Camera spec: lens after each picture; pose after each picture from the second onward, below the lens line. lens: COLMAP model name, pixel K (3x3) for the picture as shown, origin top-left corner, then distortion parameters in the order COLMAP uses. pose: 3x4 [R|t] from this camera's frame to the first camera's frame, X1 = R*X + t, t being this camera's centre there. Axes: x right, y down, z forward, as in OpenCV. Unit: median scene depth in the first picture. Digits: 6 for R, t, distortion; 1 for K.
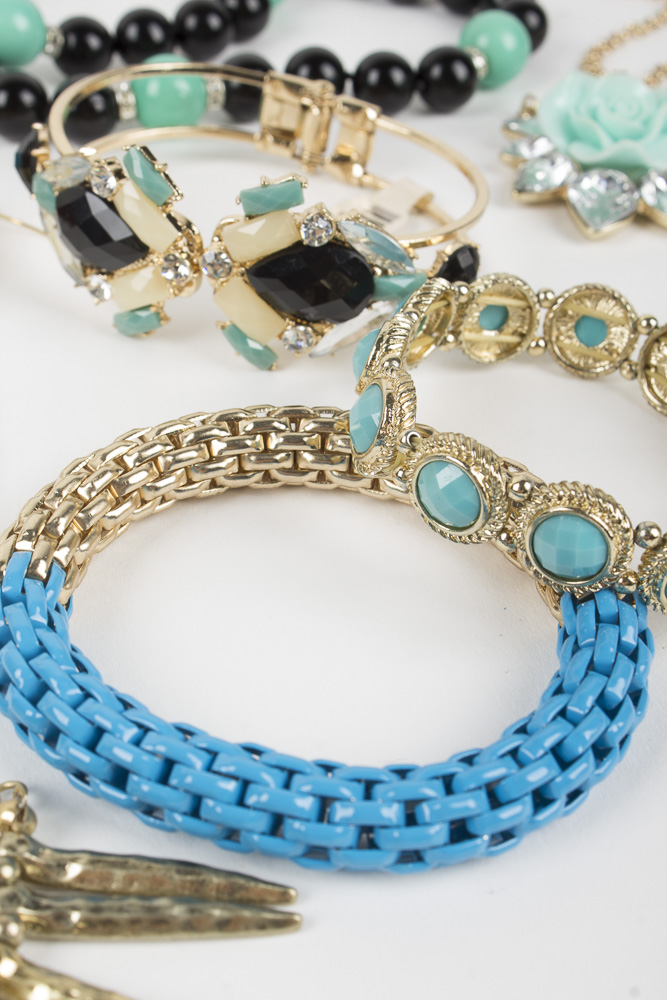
lens RADIAL K [[1574.5, 0, 333.5], [0, 1574.5, 500.0], [0, 0, 1]] dist [-0.013895, -0.012517]
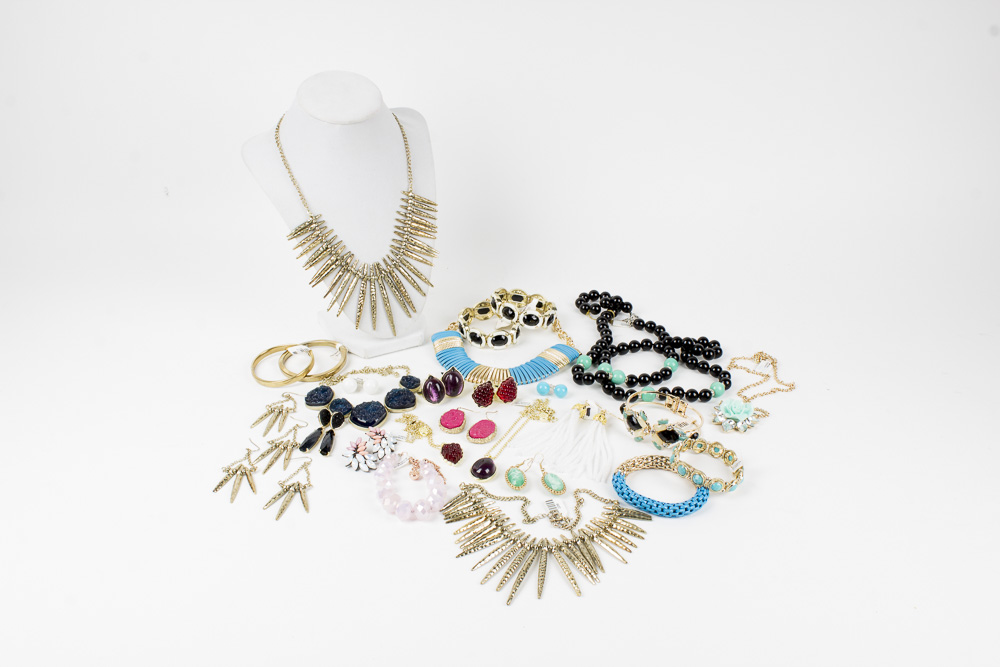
lens RADIAL K [[1095.4, 0, 500.0], [0, 1095.4, 333.5], [0, 0, 1]] dist [-0.118541, 0.000541]
pose [[0.969207, 0.099584, -0.225212, 0.259456], [-0.140220, 0.975012, -0.172308, 0.283701], [0.202425, 0.198581, 0.958952, -3.164517]]
